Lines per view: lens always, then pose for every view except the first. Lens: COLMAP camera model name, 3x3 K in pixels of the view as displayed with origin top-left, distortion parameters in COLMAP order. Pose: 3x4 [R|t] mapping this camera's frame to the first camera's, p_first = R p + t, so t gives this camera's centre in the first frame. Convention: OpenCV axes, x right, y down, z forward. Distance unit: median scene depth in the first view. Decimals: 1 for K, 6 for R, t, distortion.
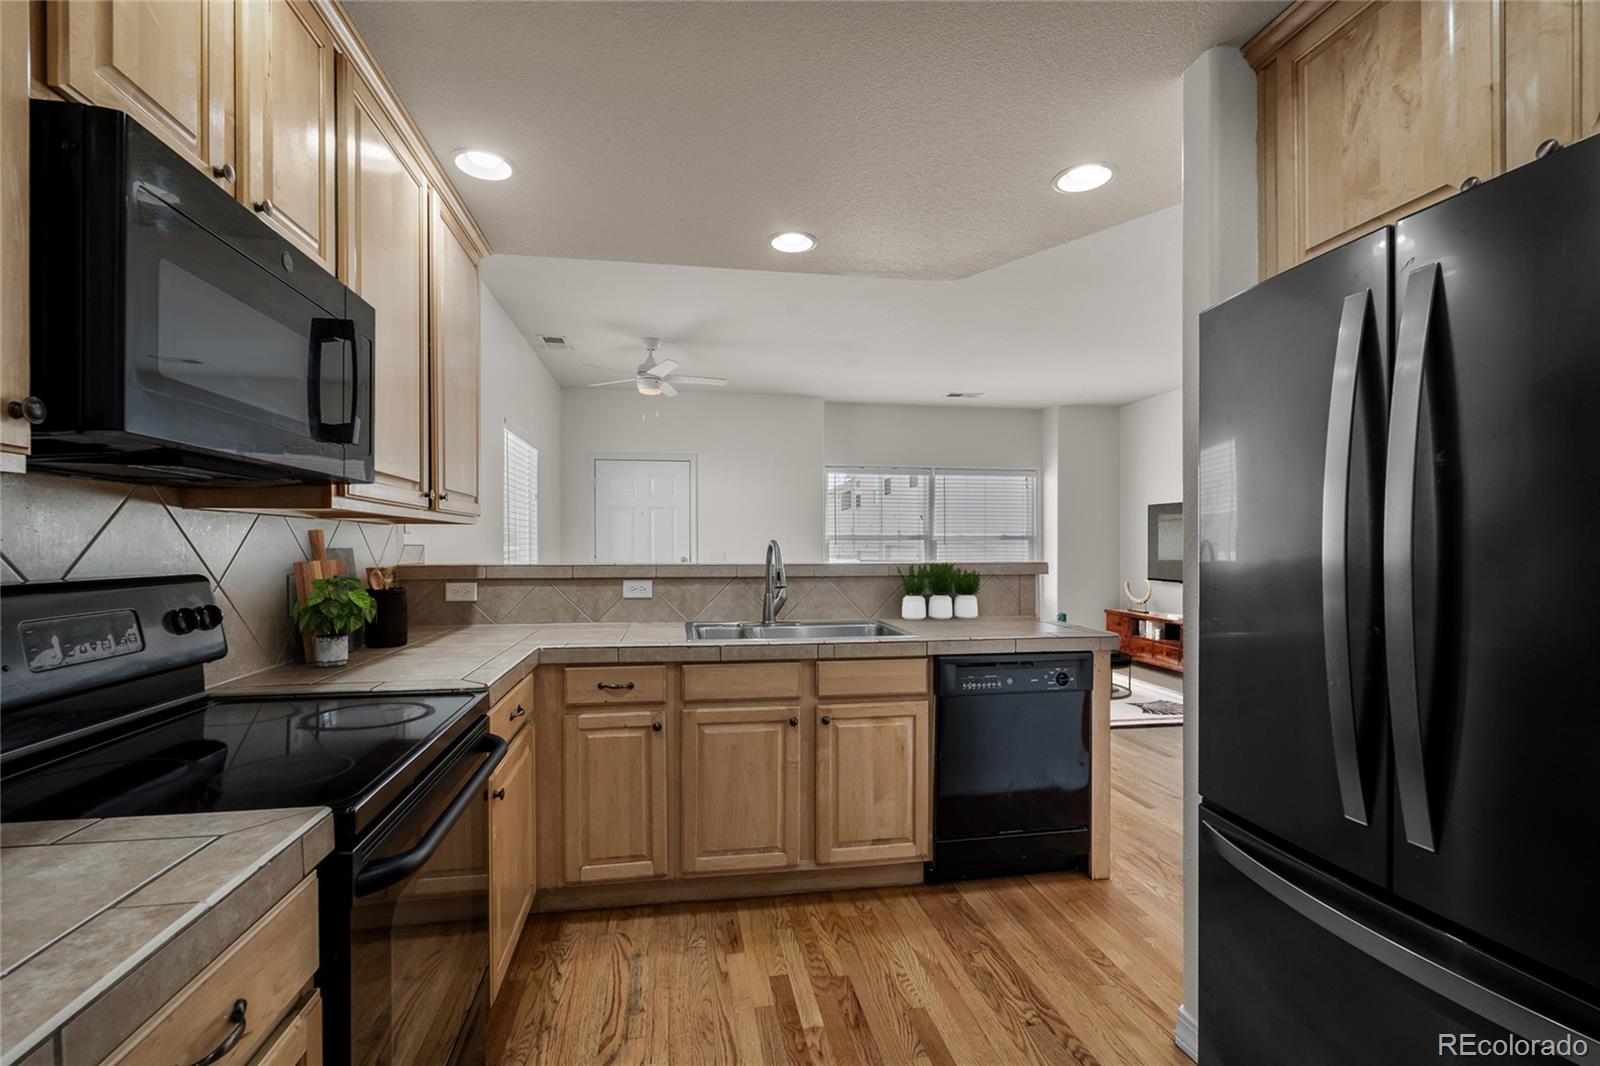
lens RADIAL K [[717.9, 0, 797.5], [0, 717.9, 547.2], [0, 0, 1]] dist [-0.004133, -0.000211]
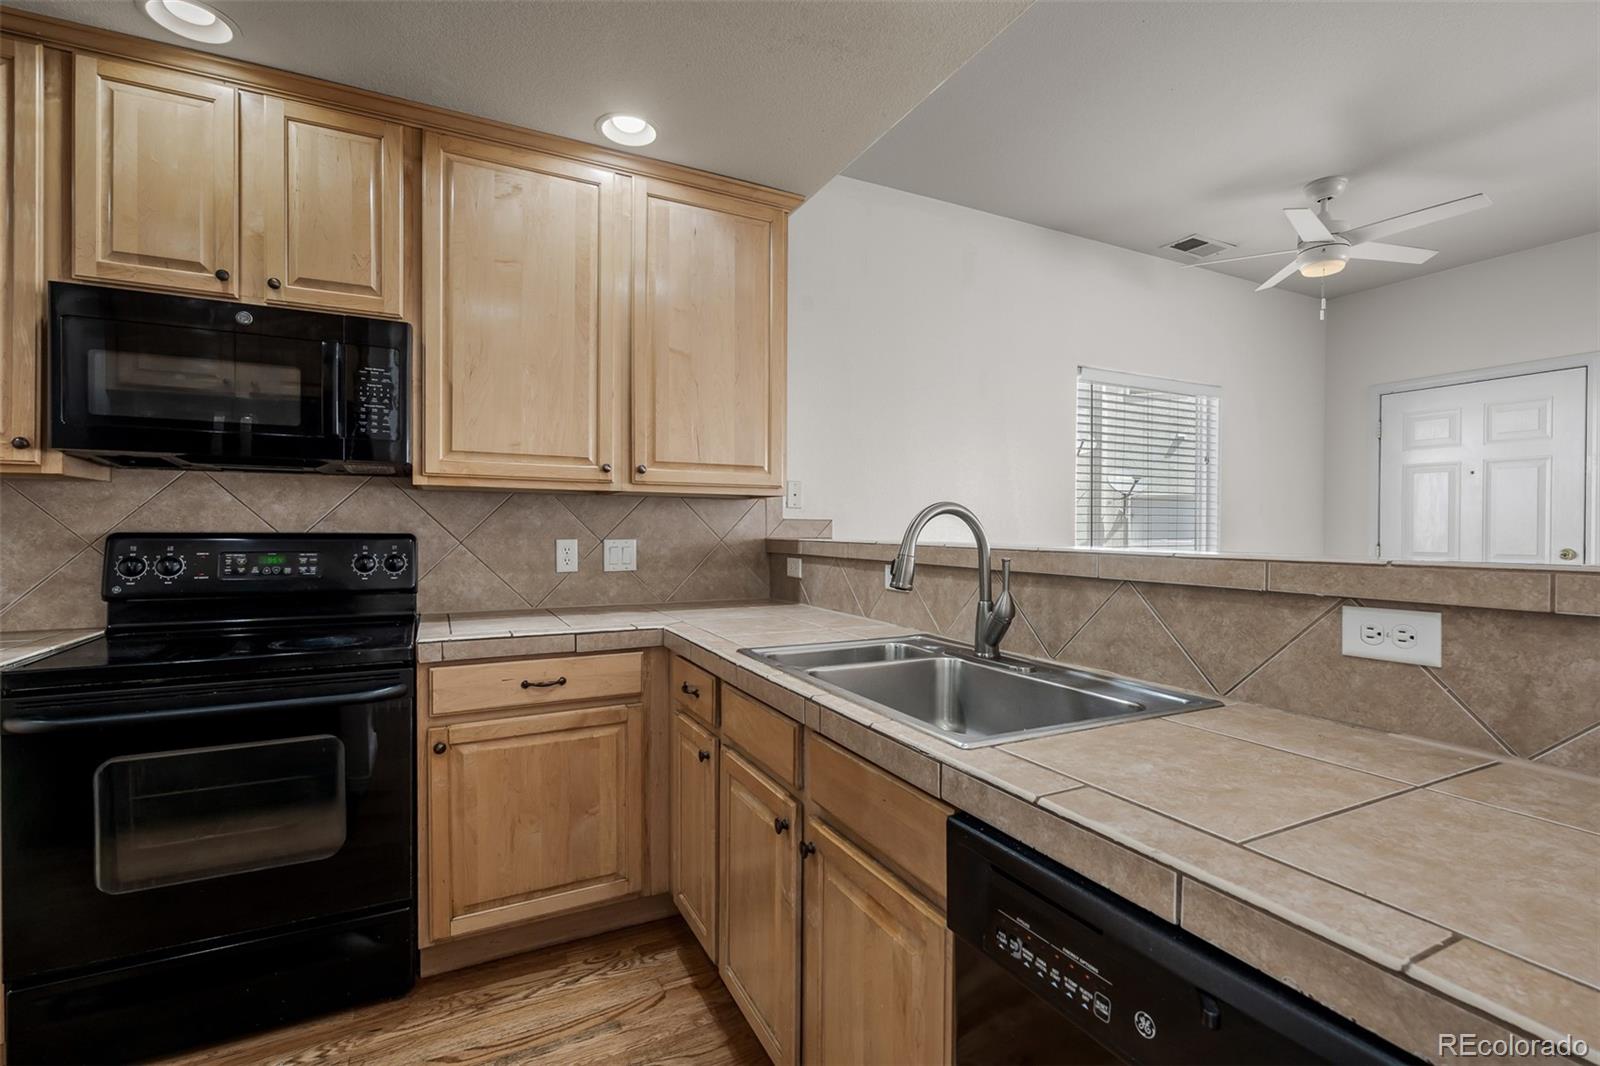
lens RADIAL K [[717.9, 0, 790.2], [0, 717.9, 533.4], [0, 0, 1]] dist [-0.004133, -0.000211]
pose [[0.284297, 0.008215, -0.958701, 0.524892], [-0.009489, 0.999938, 0.005755, 0.013027], [0.958689, 0.007461, 0.284357, 0.843424]]
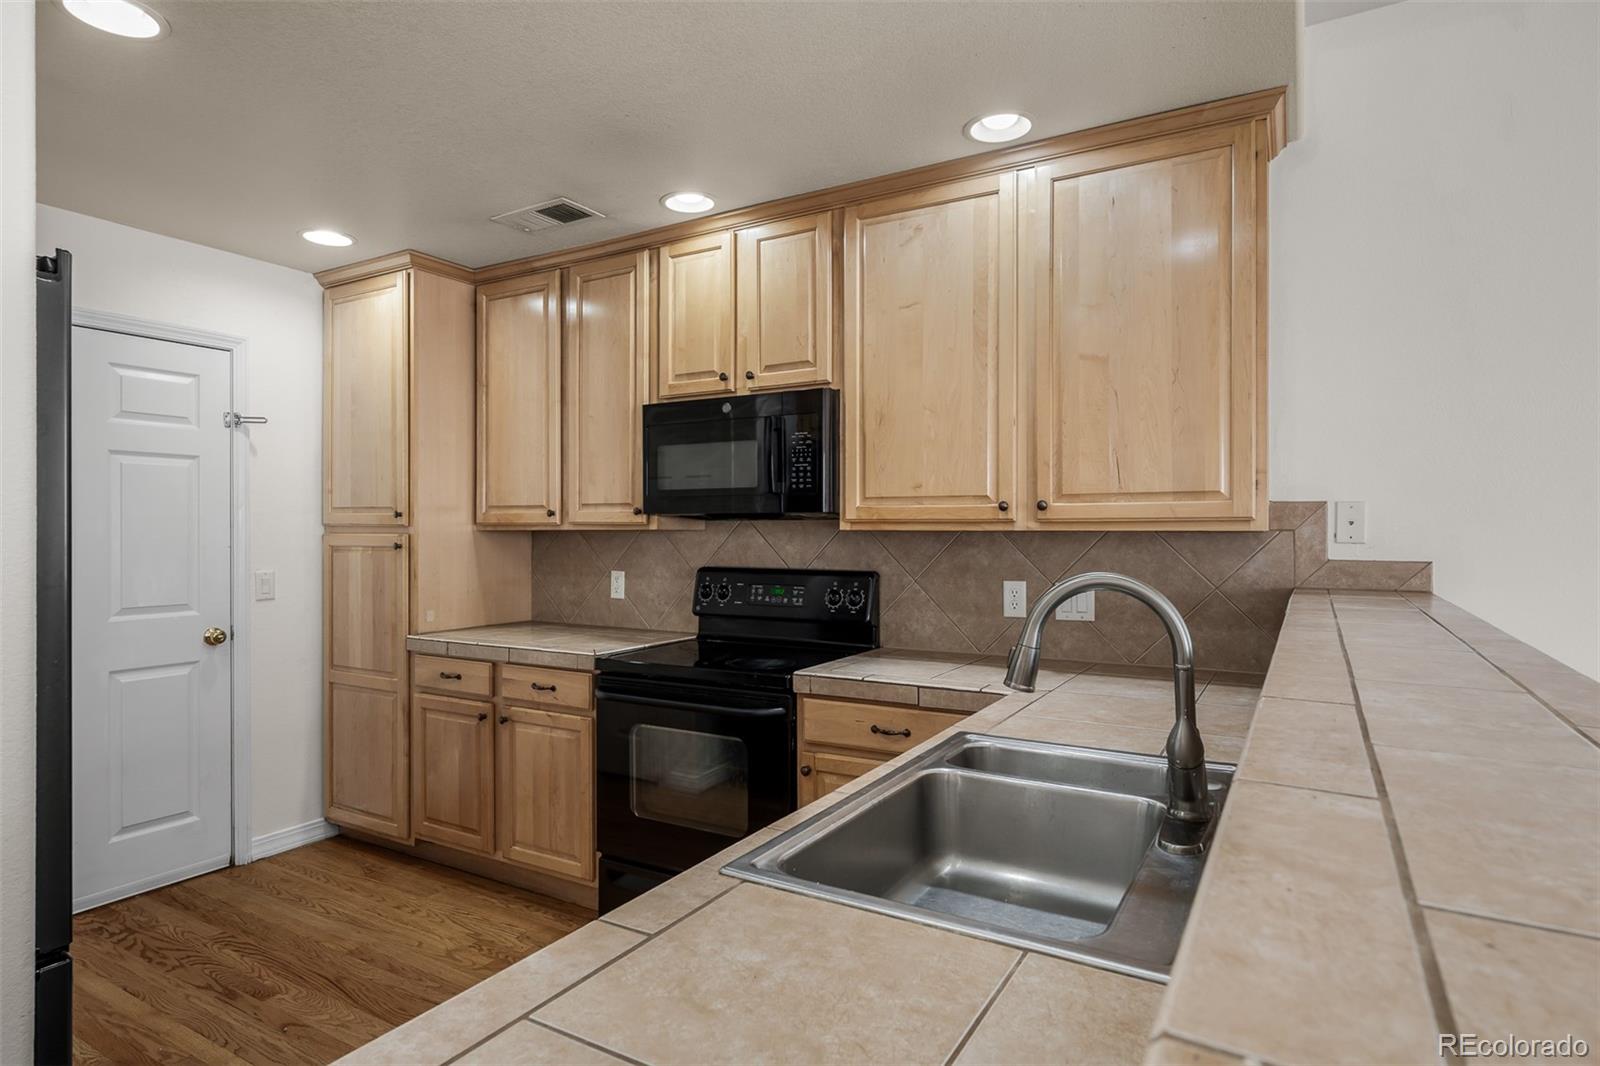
lens RADIAL K [[867.3, 0, 799.0], [0, 867.3, 526.5], [0, 0, 1]] dist [0.004693, -0.000470]
pose [[-0.649806, -0.001024, -0.760100, 0.481520], [-0.000692, 0.999999, -0.000756, -0.039165], [0.760100, 0.000034, -0.649806, 1.350376]]
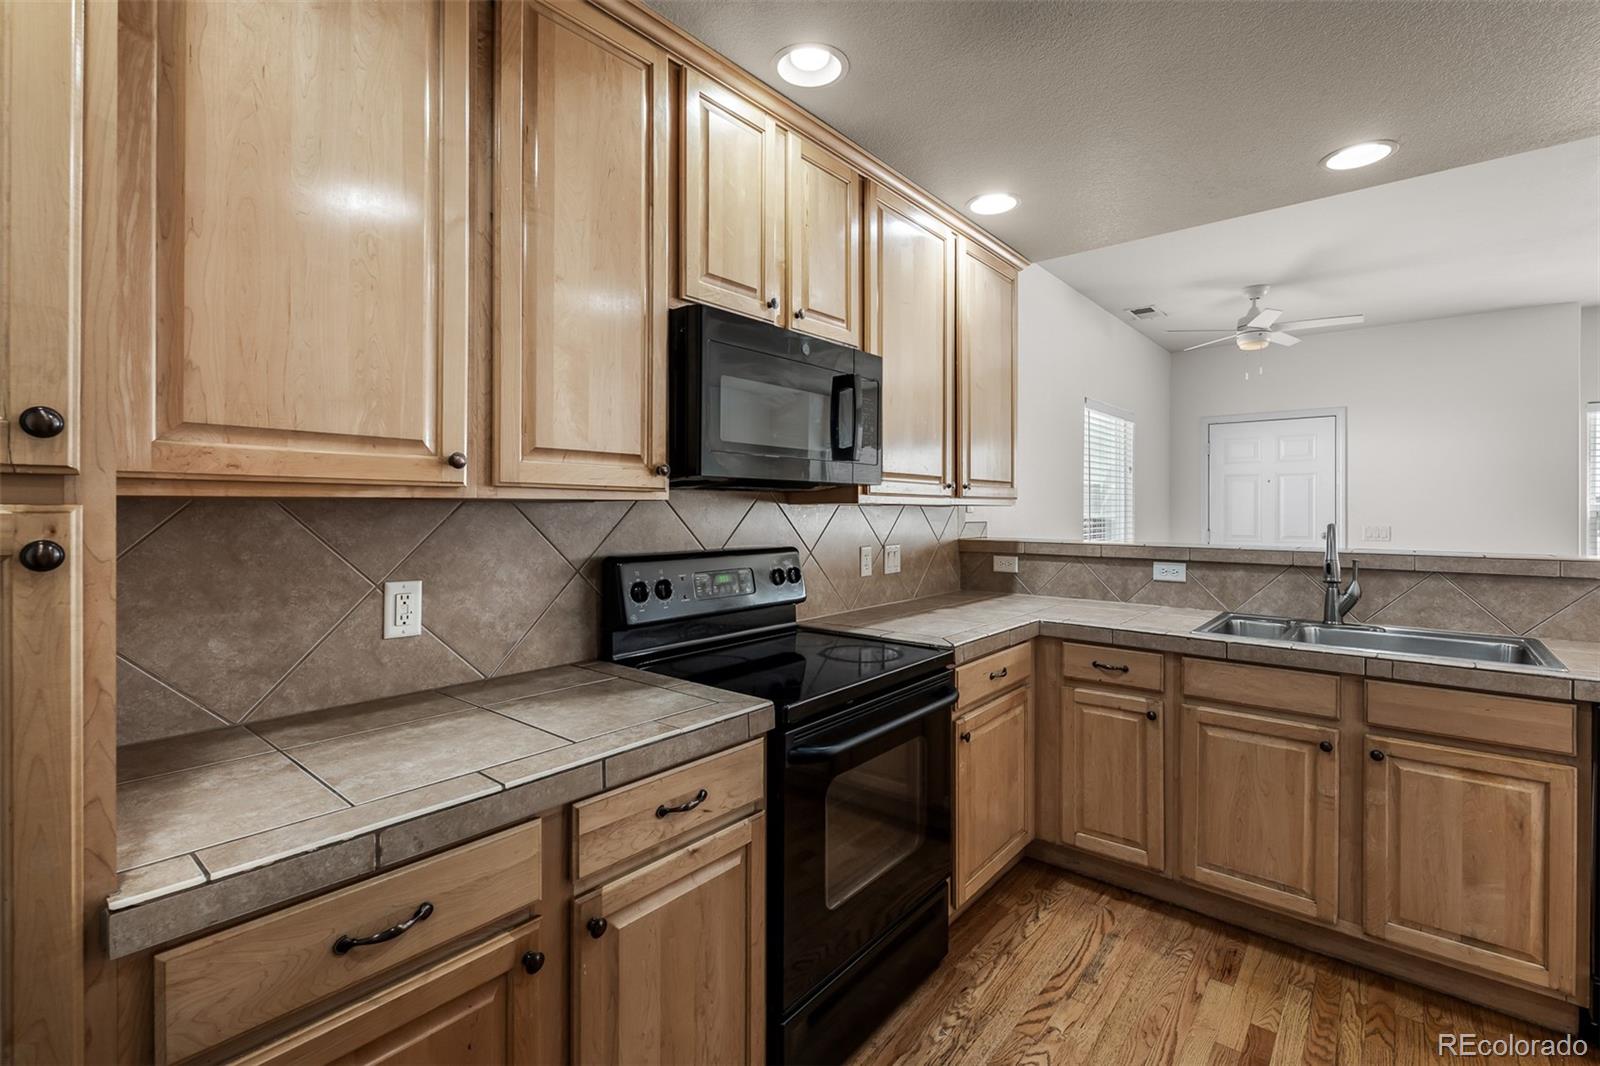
lens RADIAL K [[717.9, 0, 791.3], [0, 717.9, 506.5], [0, 0, 1]] dist [-0.004133, -0.000211]
pose [[0.637401, -0.001277, -0.770531, 0.236335], [-0.004192, 0.999978, -0.005126, -0.026632], [0.770521, 0.006497, 0.637382, -0.002376]]
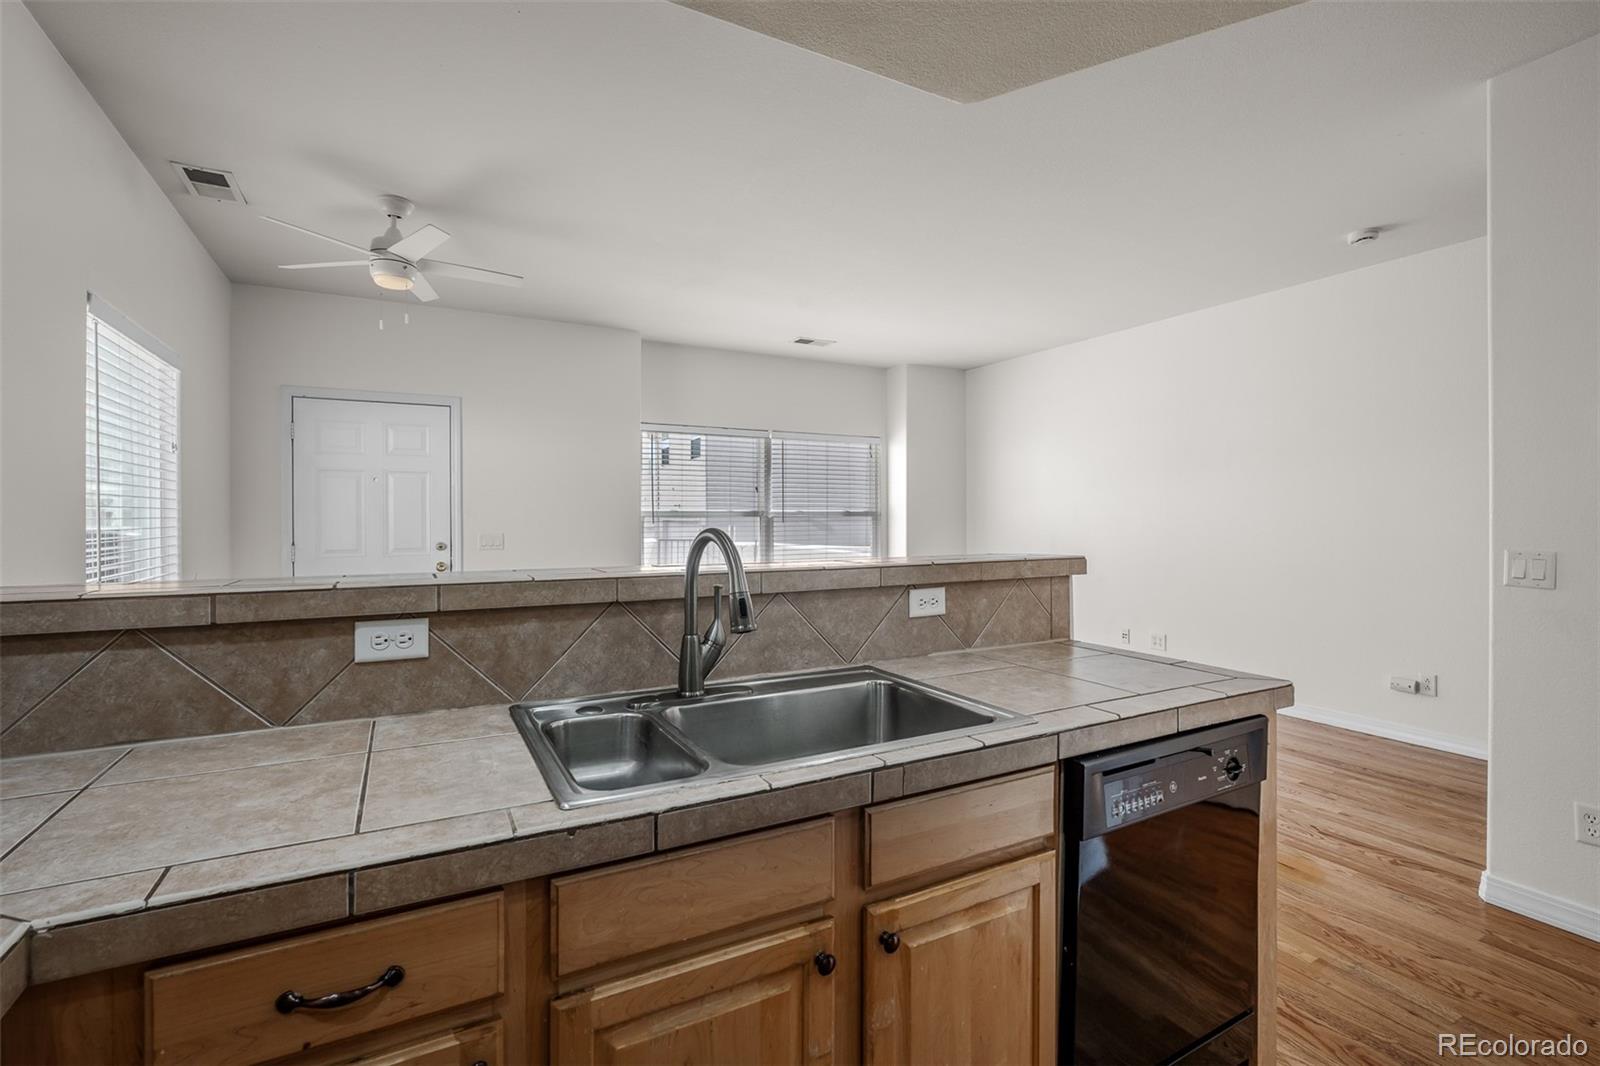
lens RADIAL K [[717.9, 0, 803.1], [0, 717.9, 526.7], [0, 0, 1]] dist [-0.004133, -0.000211]
pose [[0.944298, -0.005849, 0.329039, -0.155745], [0.002822, 0.999949, 0.009676, -0.018645], [-0.329079, -0.008208, 0.944267, 0.605220]]
